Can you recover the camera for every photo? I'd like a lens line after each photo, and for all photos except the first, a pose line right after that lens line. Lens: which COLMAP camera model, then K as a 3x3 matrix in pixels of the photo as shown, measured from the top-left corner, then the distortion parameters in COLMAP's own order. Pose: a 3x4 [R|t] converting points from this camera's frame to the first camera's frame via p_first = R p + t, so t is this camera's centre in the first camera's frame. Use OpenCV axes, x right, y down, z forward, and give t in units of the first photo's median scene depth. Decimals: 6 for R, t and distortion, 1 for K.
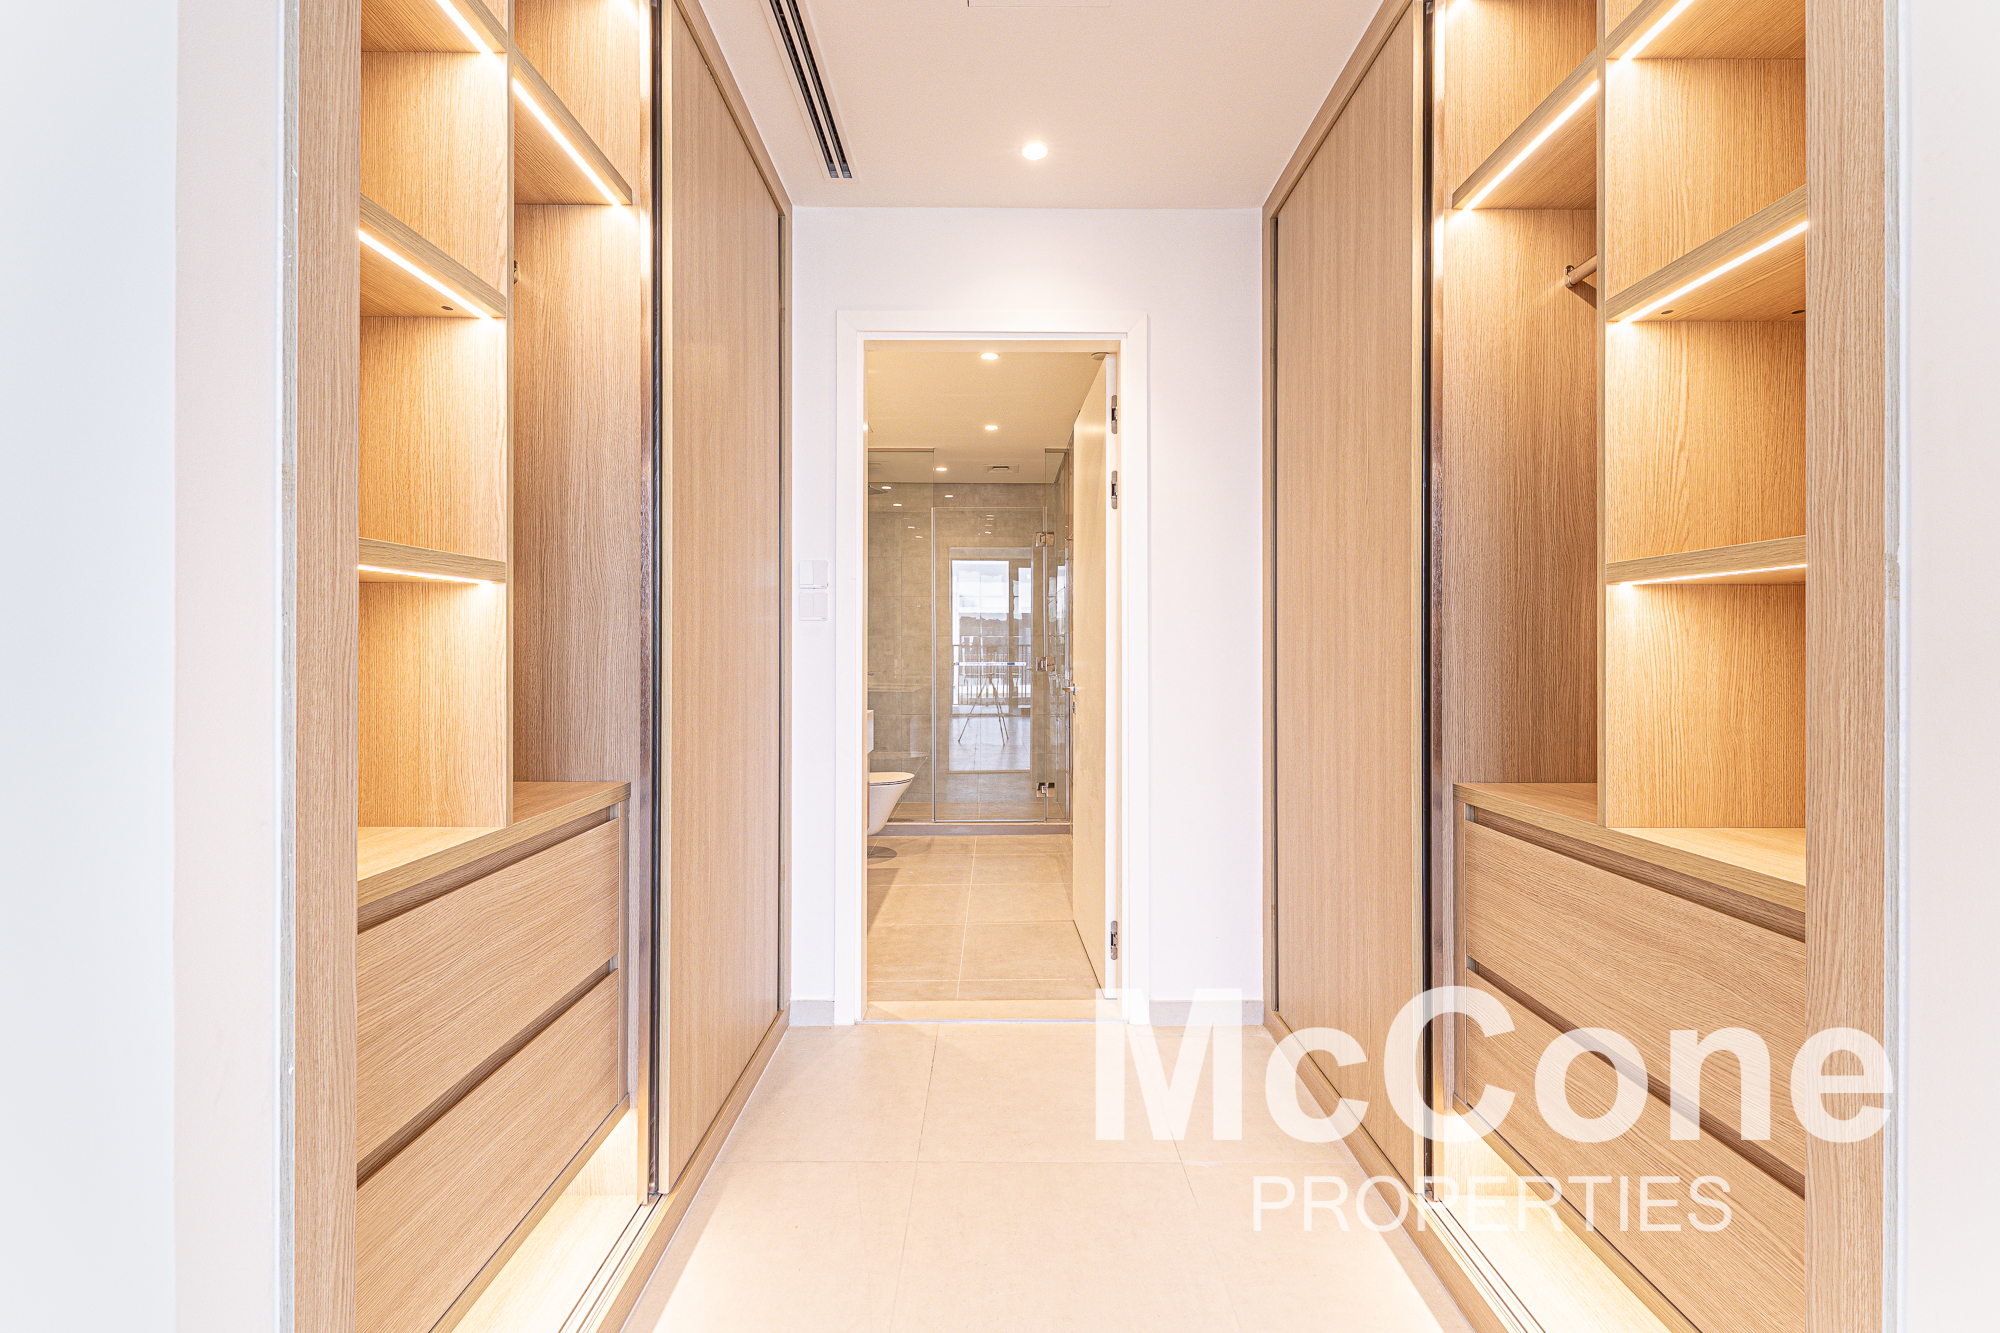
lens RADIAL K [[813.1, 0, 1002.2], [0, 813.1, 657.8], [0, 0, 1]] dist [0.002433, -0.000773]
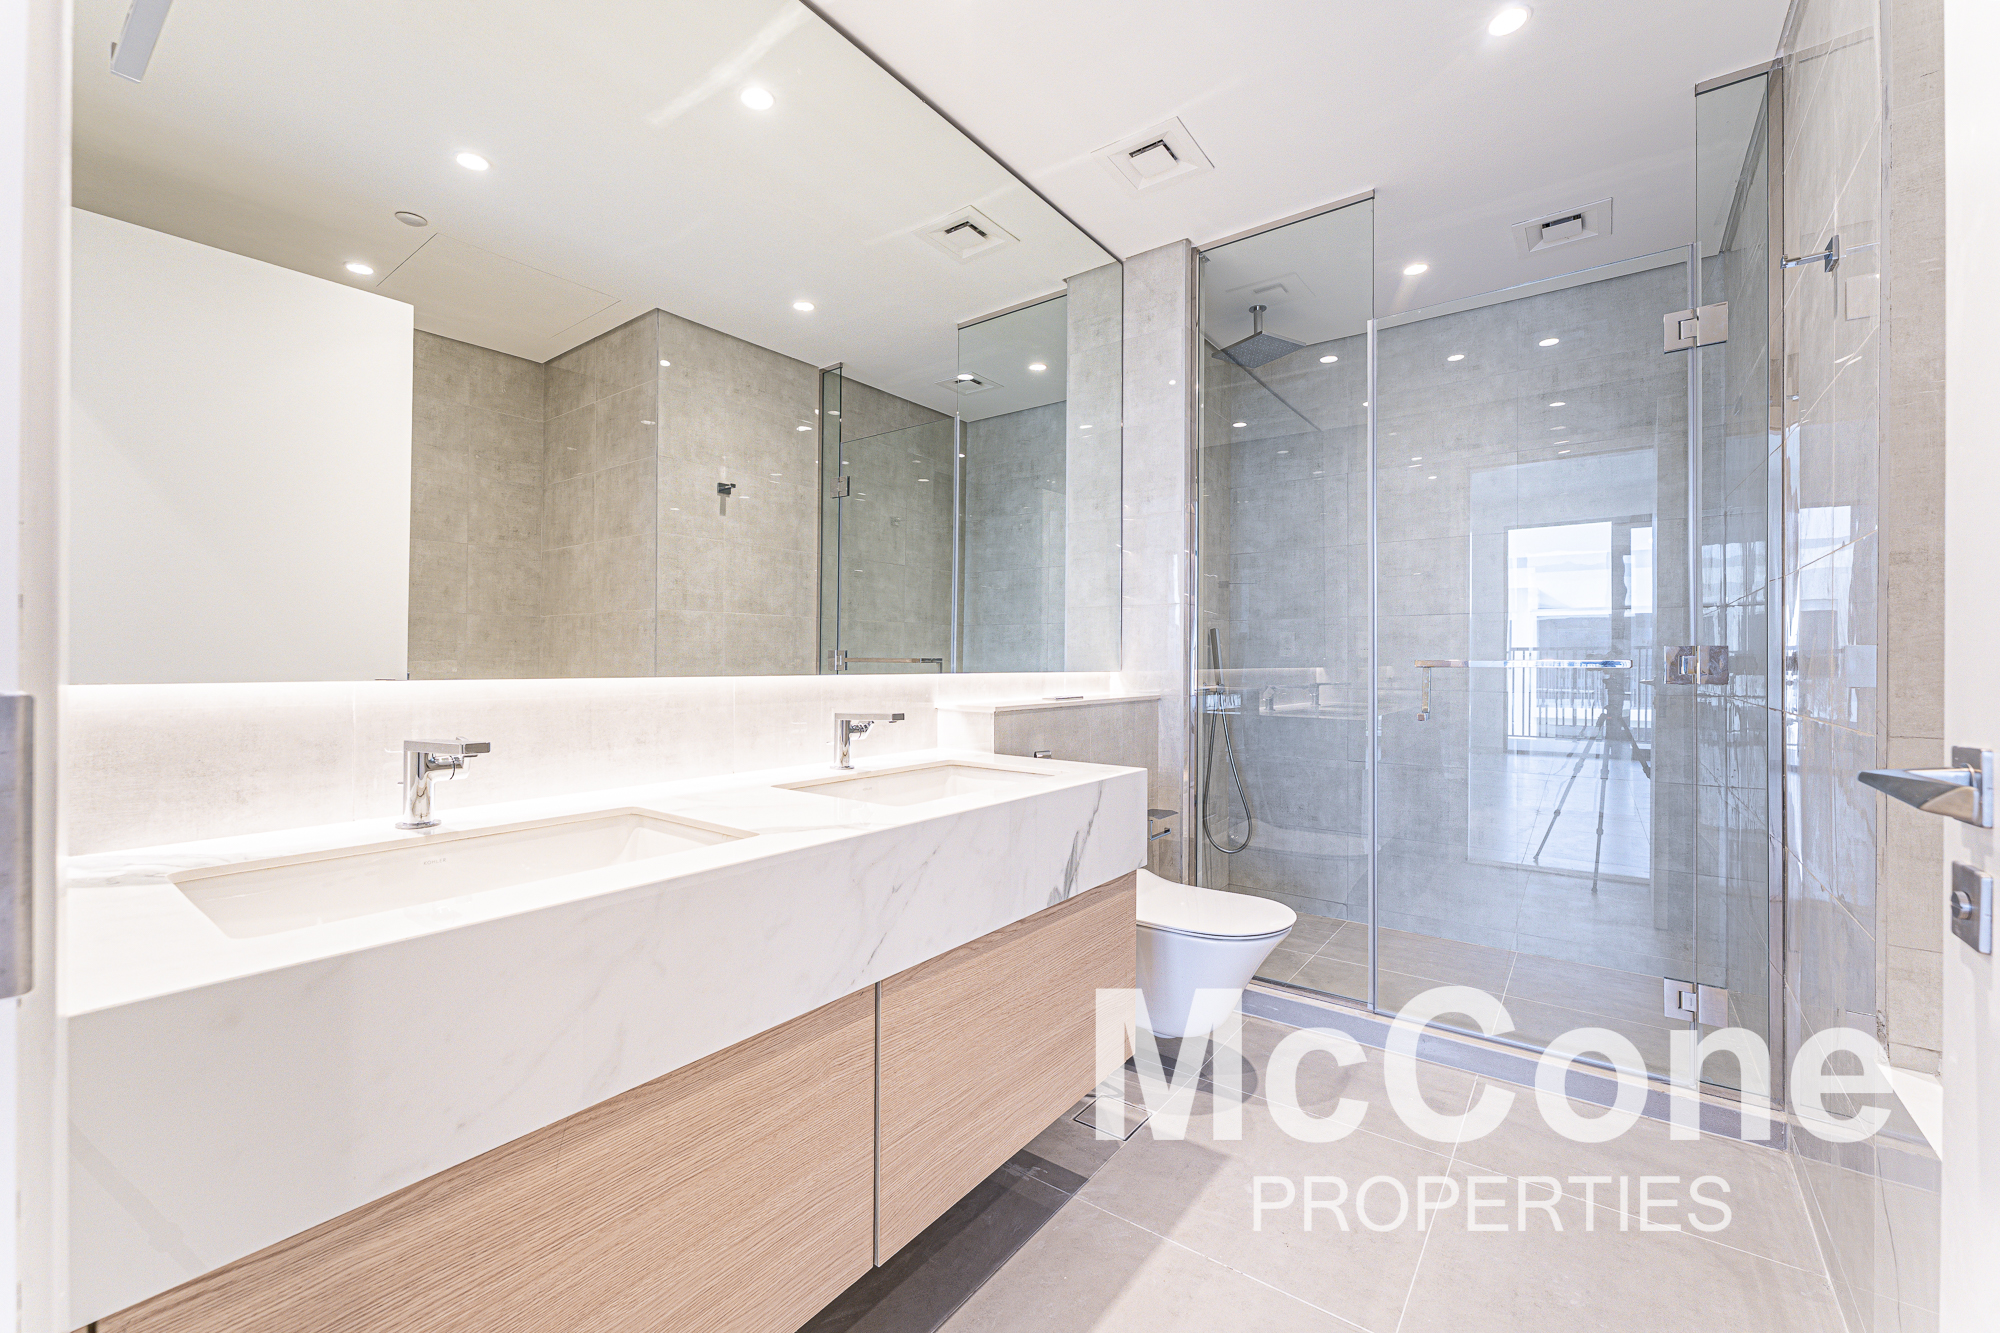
lens RADIAL K [[813.1, 0, 982.3], [0, 813.1, 668.0], [0, 0, 1]] dist [0.002433, -0.000773]
pose [[0.793142, -0.007149, -0.608995, 0.012543], [0.003277, 0.999967, -0.007471, 0.010684], [0.609028, 0.003930, 0.793139, 0.353528]]
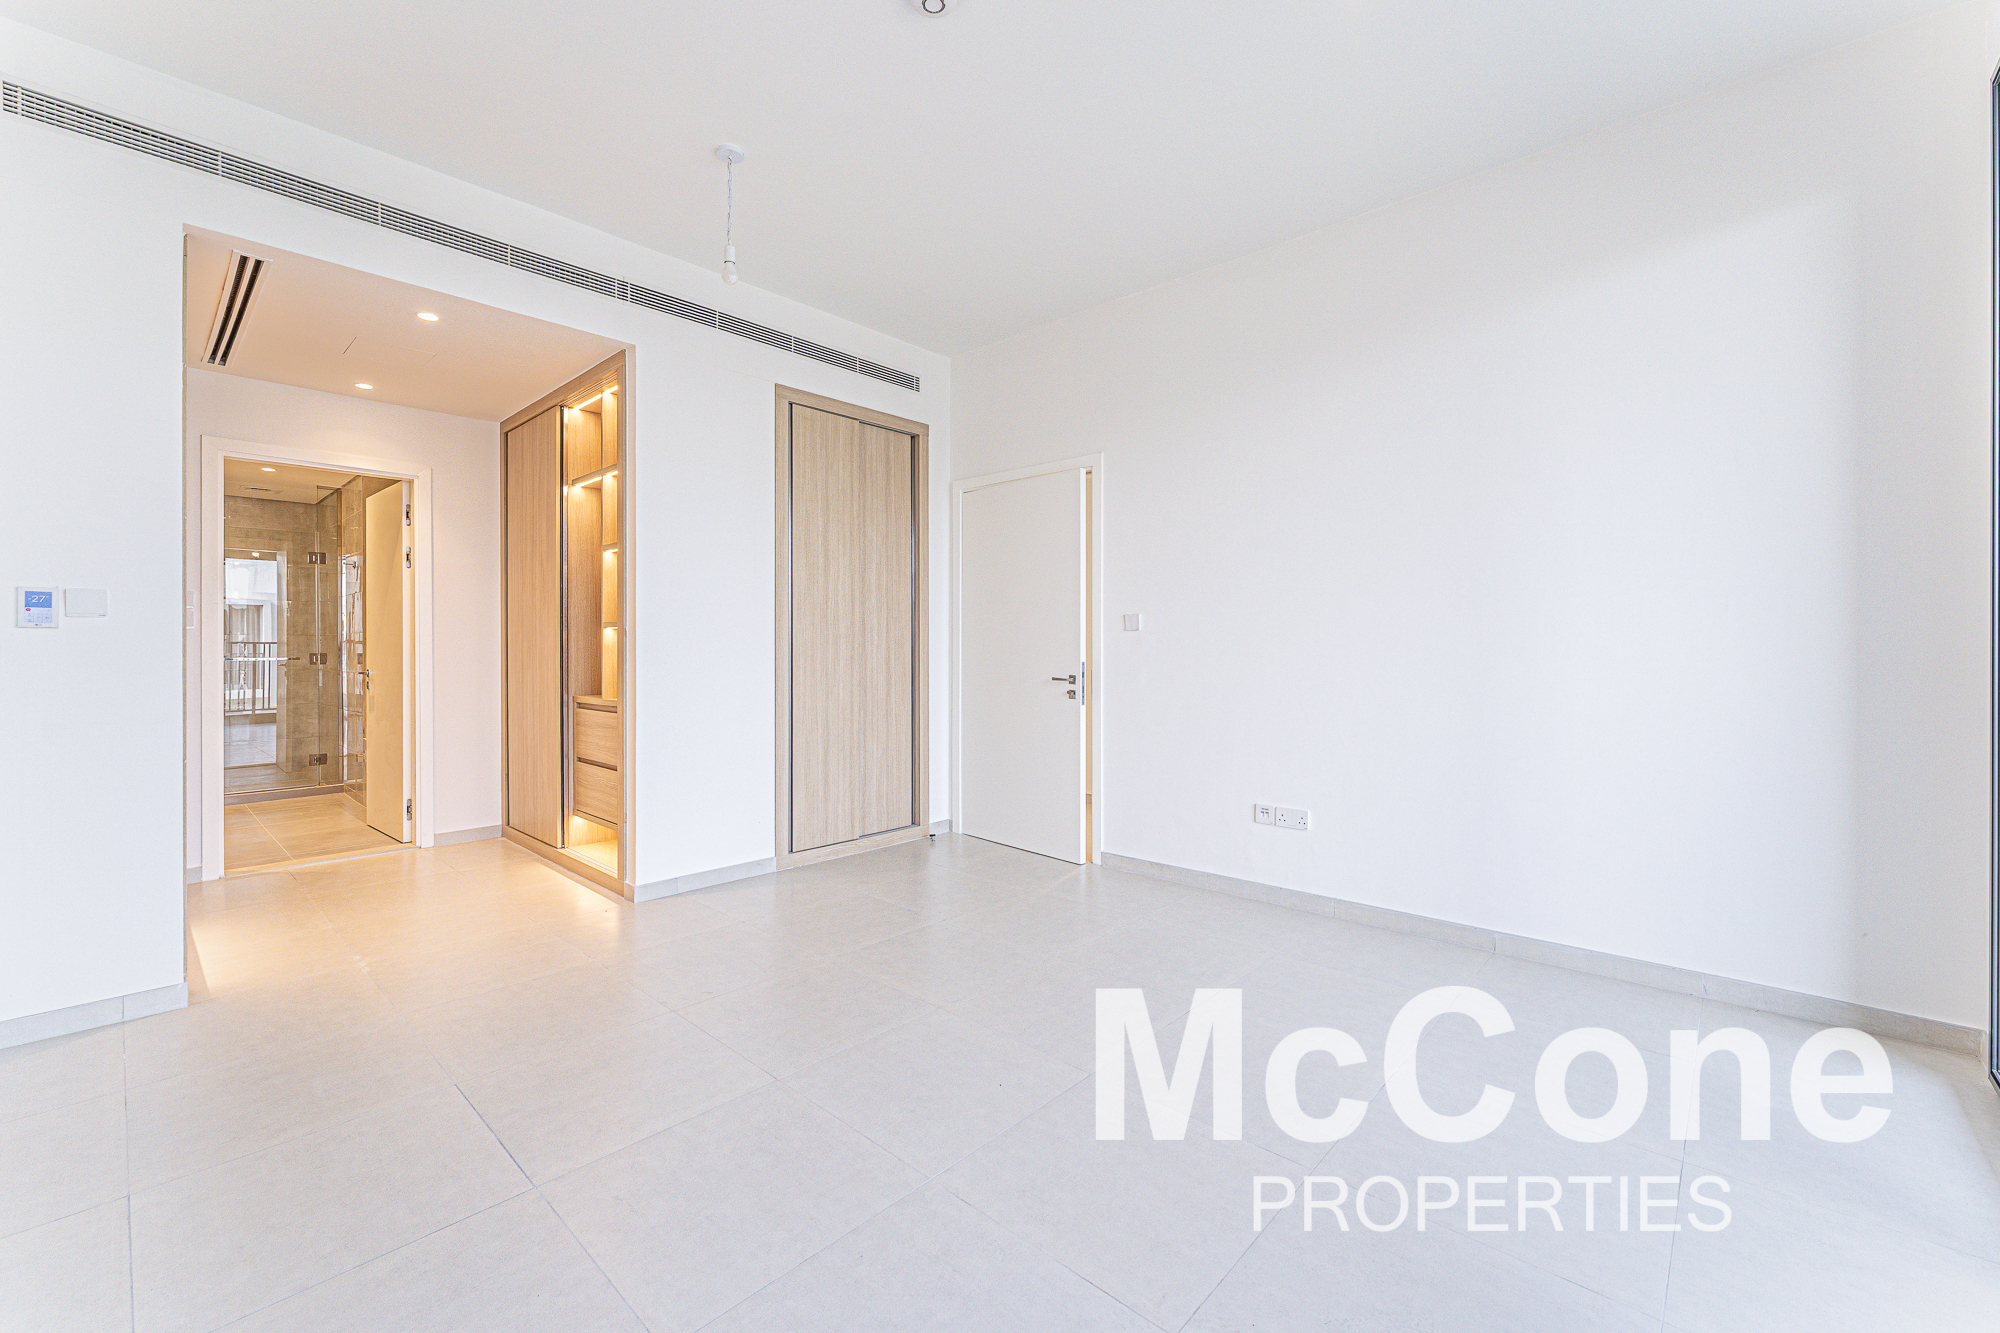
lens RADIAL K [[813.1, 0, 1001.6], [0, 813.1, 663.9], [0, 0, 1]] dist [0.002433, -0.000773]
pose [[0.680493, -0.002803, 0.732749, -0.121706], [0.005409, 0.999985, -0.001198, 0.015293], [-0.732735, 0.004779, 0.680497, -0.497407]]
